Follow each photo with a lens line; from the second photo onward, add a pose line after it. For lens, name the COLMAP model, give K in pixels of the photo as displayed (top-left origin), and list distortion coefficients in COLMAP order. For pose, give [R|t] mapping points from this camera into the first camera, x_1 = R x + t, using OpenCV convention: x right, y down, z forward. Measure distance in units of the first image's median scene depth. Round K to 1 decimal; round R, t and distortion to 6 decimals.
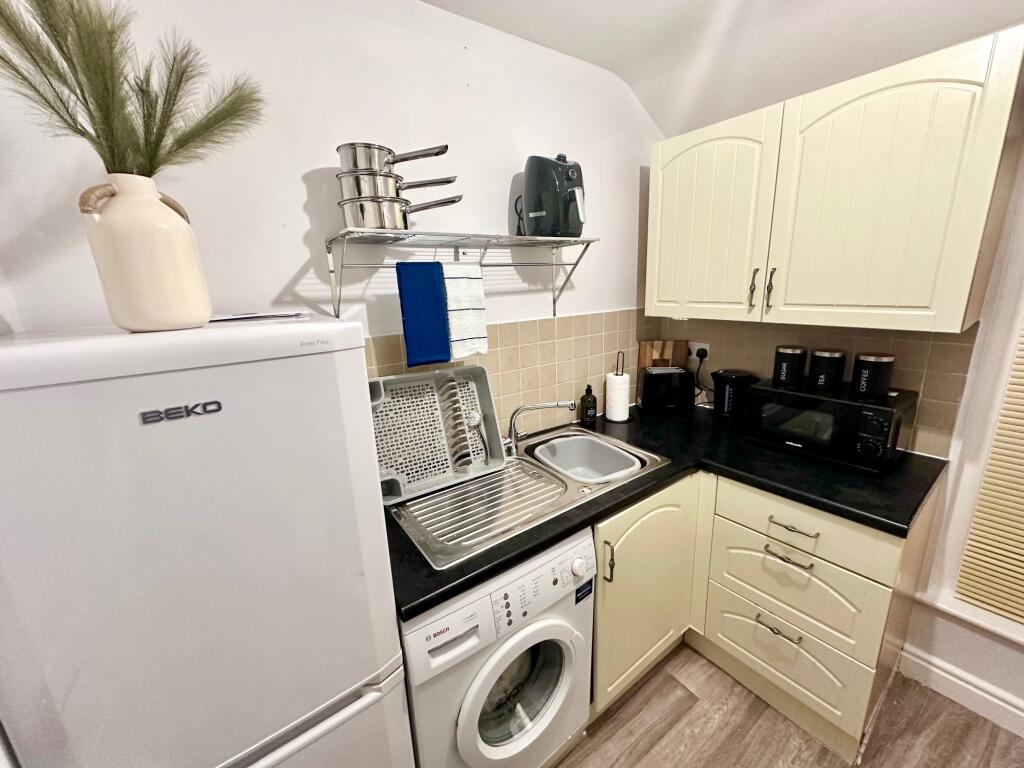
lens RADIAL K [[406.9, 0, 509.6], [0, 406.9, 382.2], [0, 0, 1]] dist [-0.004455, 0.001222]
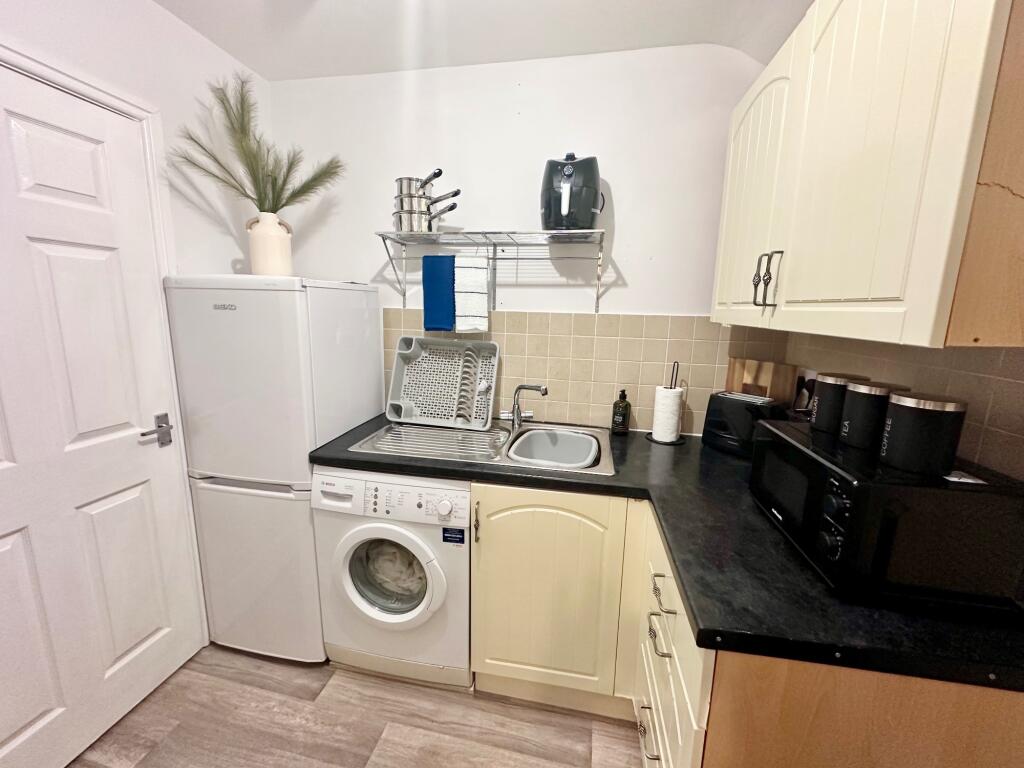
lens RADIAL K [[406.9, 0, 509.6], [0, 406.9, 382.2], [0, 0, 1]] dist [-0.004455, 0.001222]
pose [[0.686040, 0.184527, -0.703774, 0.836821], [-0.222534, 0.974165, 0.038496, 0.015442], [0.692696, 0.130204, 0.709380, 0.204944]]
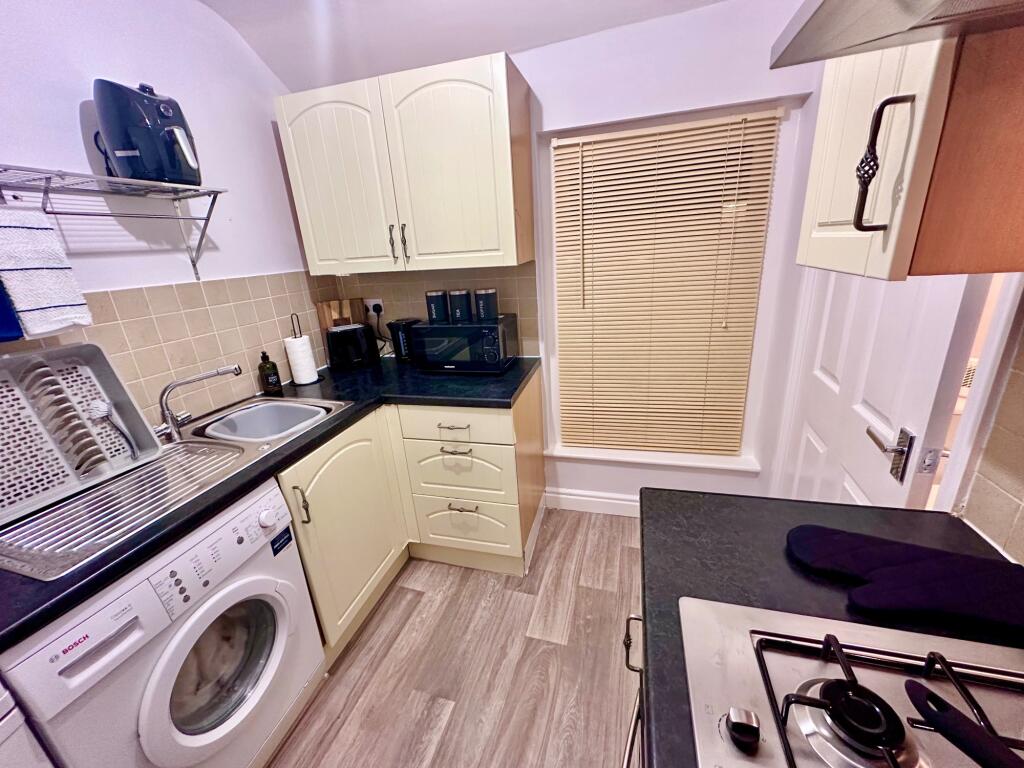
lens RADIAL K [[406.9, 0, 509.6], [0, 406.9, 382.2], [0, 0, 1]] dist [-0.004455, 0.001222]
pose [[0.787178, -0.205928, 0.581329, 0.101573], [0.178984, 0.978319, 0.104195, 0.102311], [-0.590182, 0.022029, 0.806969, -0.133063]]
